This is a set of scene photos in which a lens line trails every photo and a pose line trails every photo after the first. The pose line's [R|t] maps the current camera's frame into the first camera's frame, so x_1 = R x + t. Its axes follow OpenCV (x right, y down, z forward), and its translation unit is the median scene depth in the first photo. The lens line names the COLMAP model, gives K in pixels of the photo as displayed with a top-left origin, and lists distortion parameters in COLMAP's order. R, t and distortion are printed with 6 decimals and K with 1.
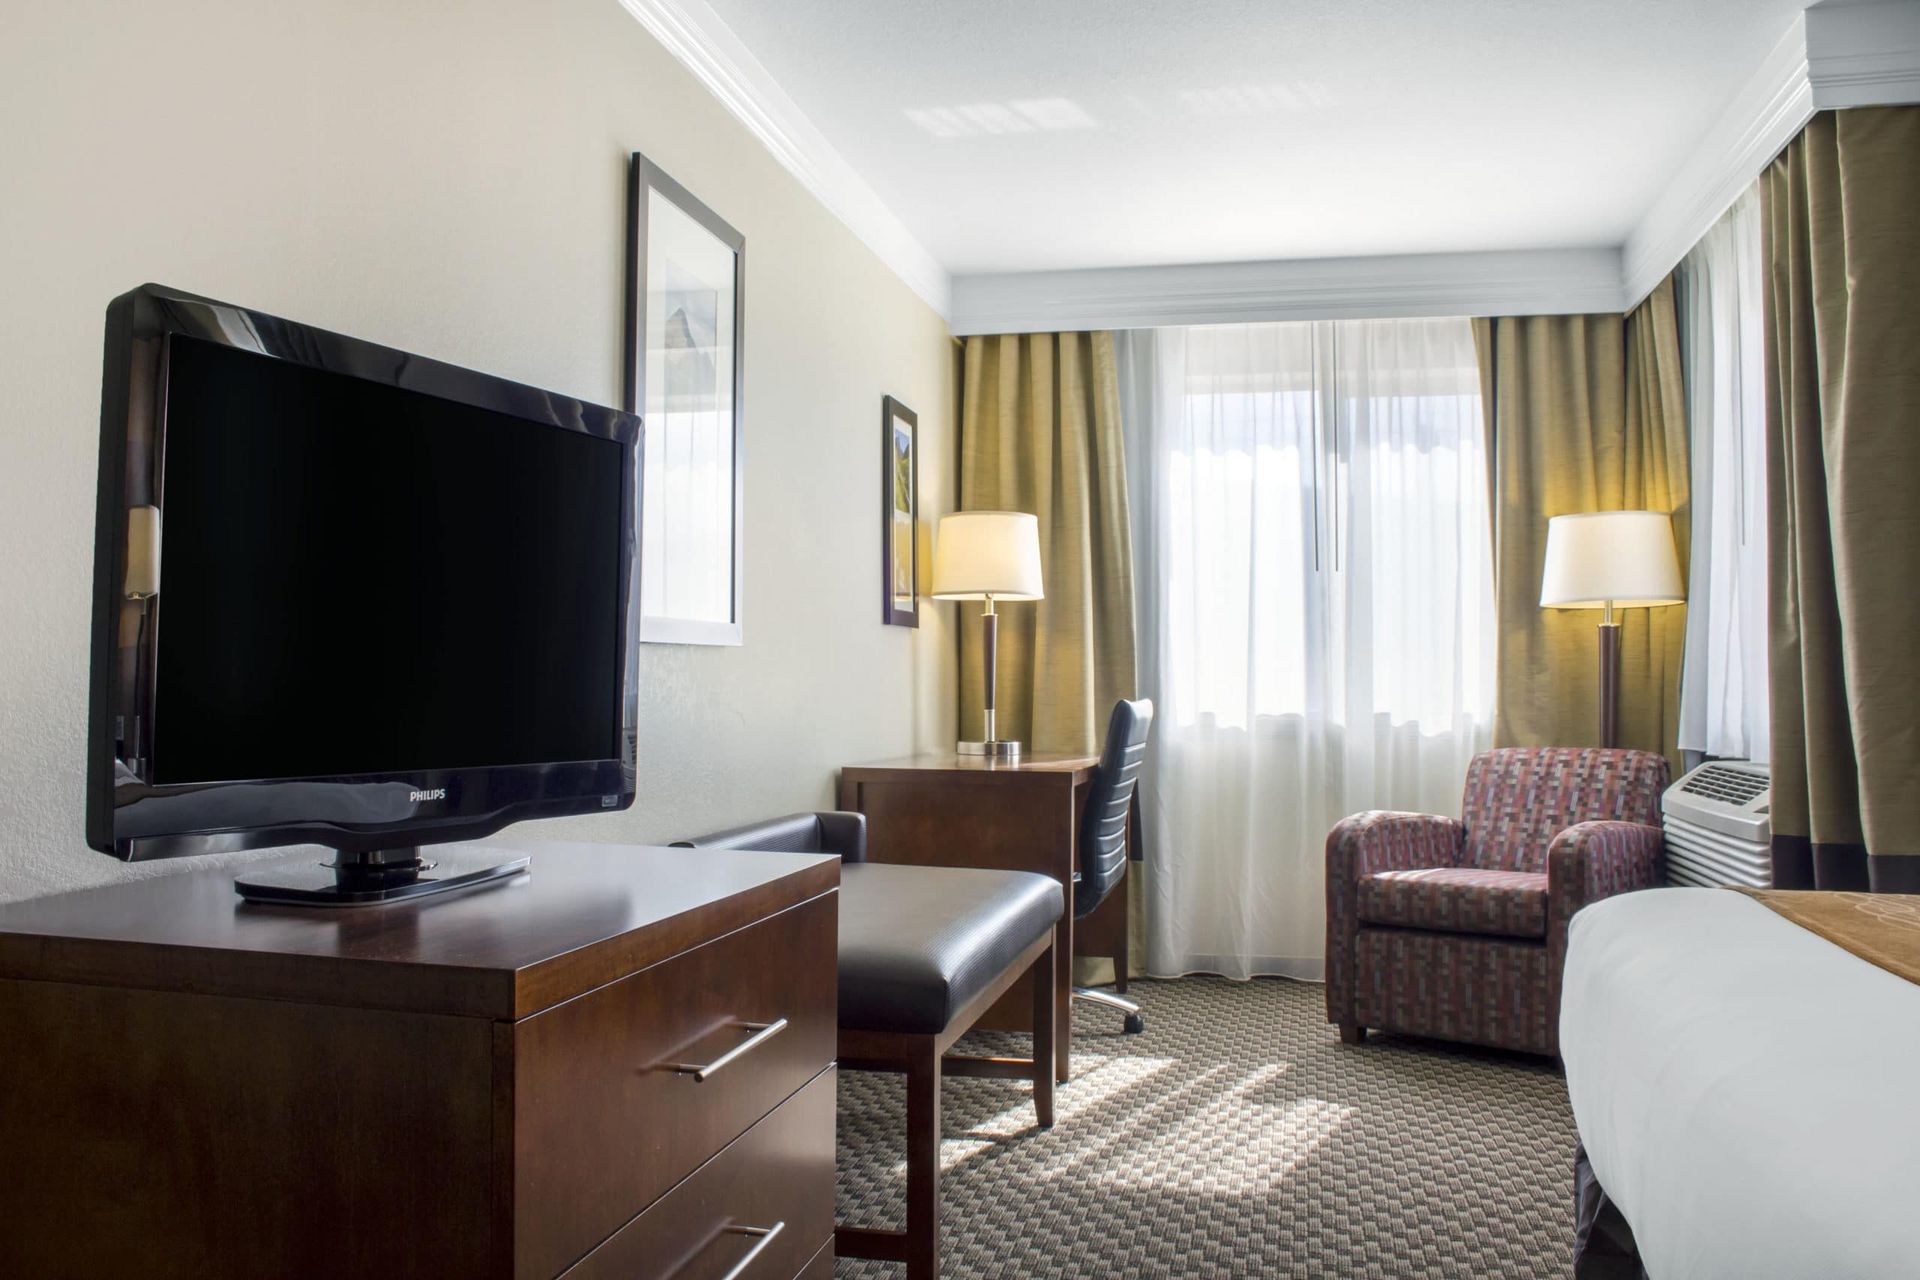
lens RADIAL K [[1779.2, 0, 952.0], [0, 1779.2, 637.9], [0, 0, 1]] dist [-0.023665, 0.000000]
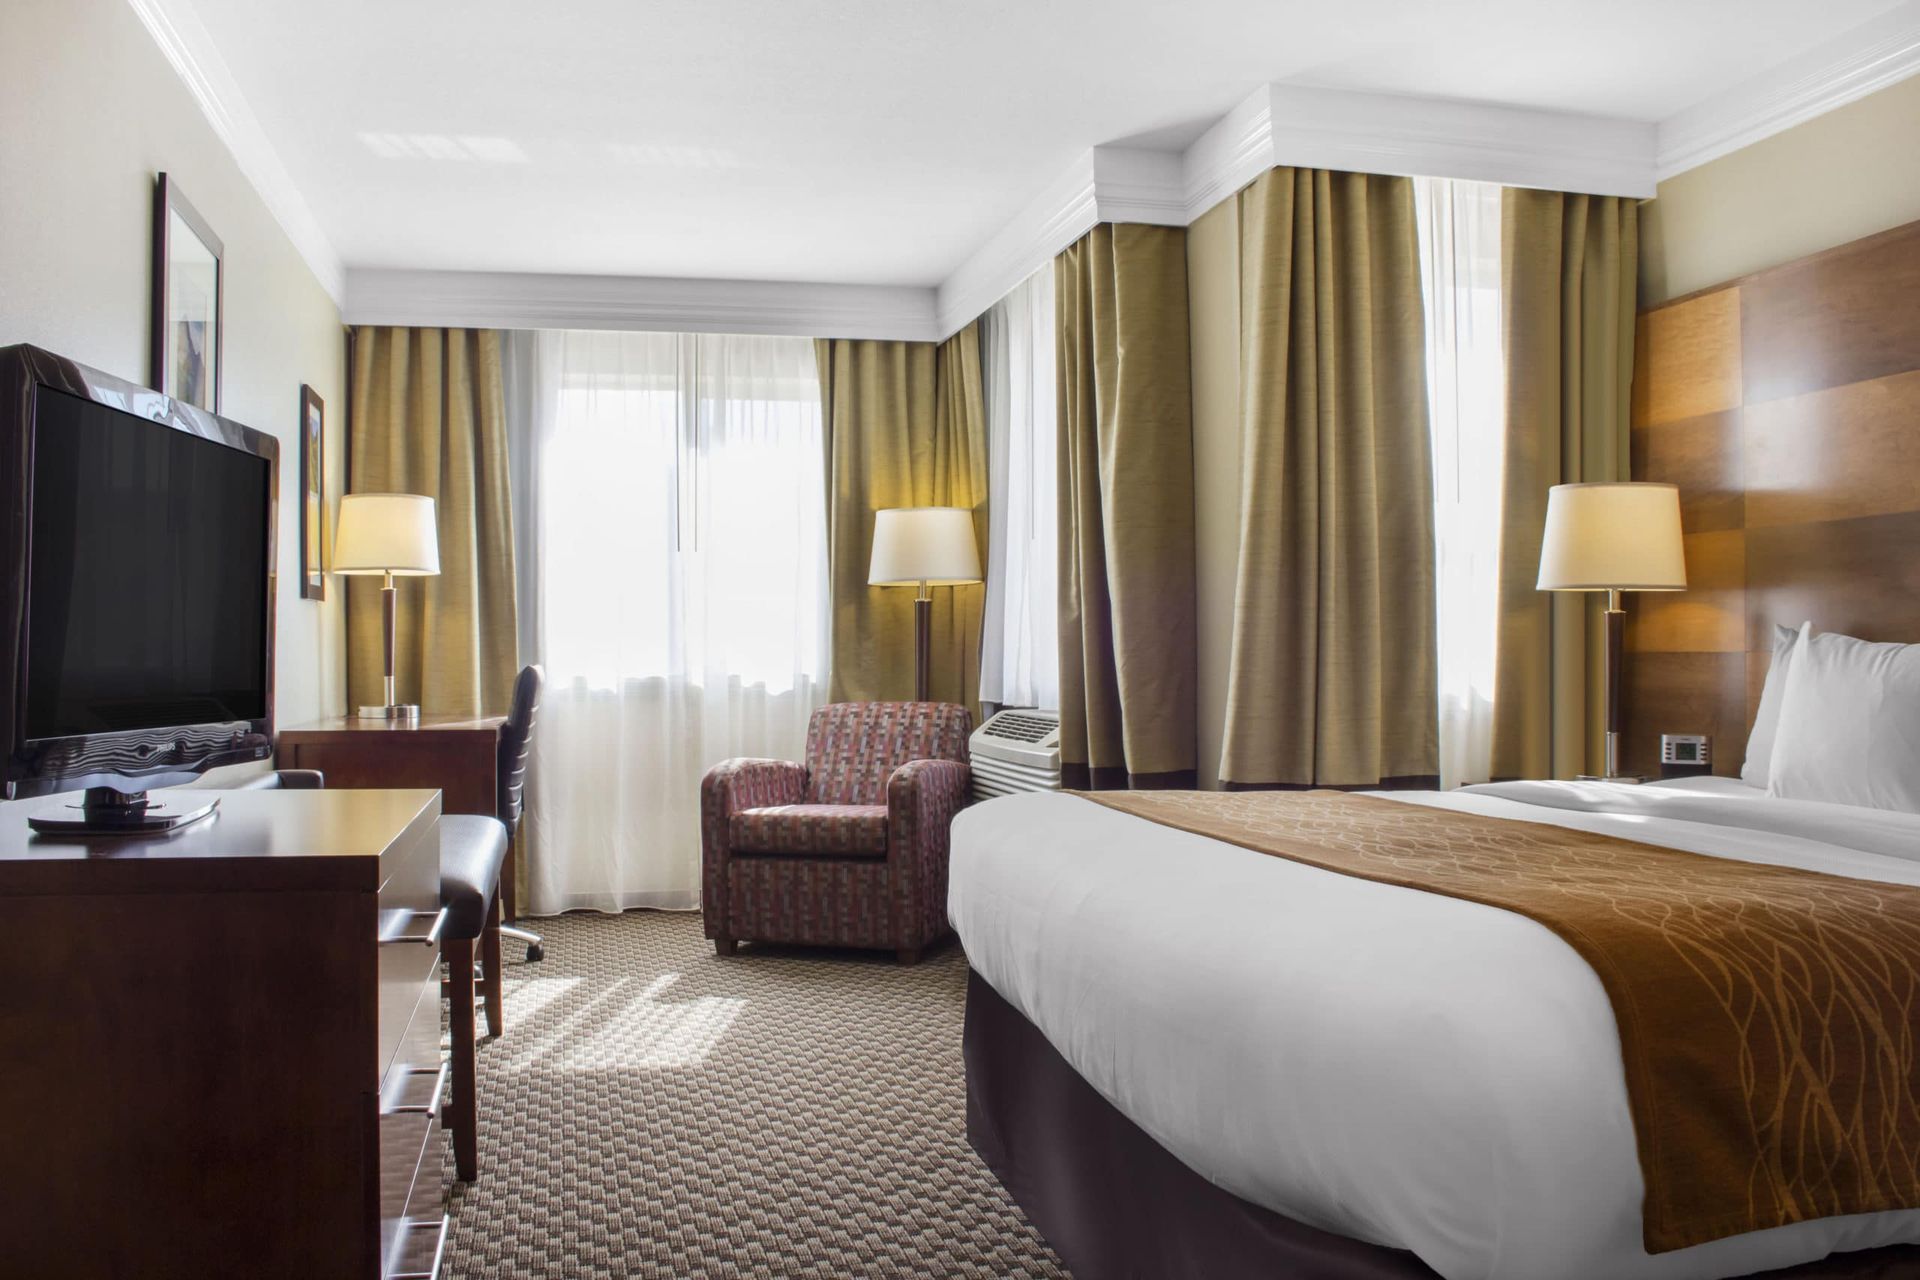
lens RADIAL K [[1779.2, 0, 960.4], [0, 1779.2, 637.6], [0, 0, 1]] dist [-0.023665, 0.000000]
pose [[0.915717, -0.005046, 0.401791, -0.104777], [-0.002891, 0.999813, 0.019145, -0.005406], [-0.401813, -0.018693, 0.915531, -0.137977]]
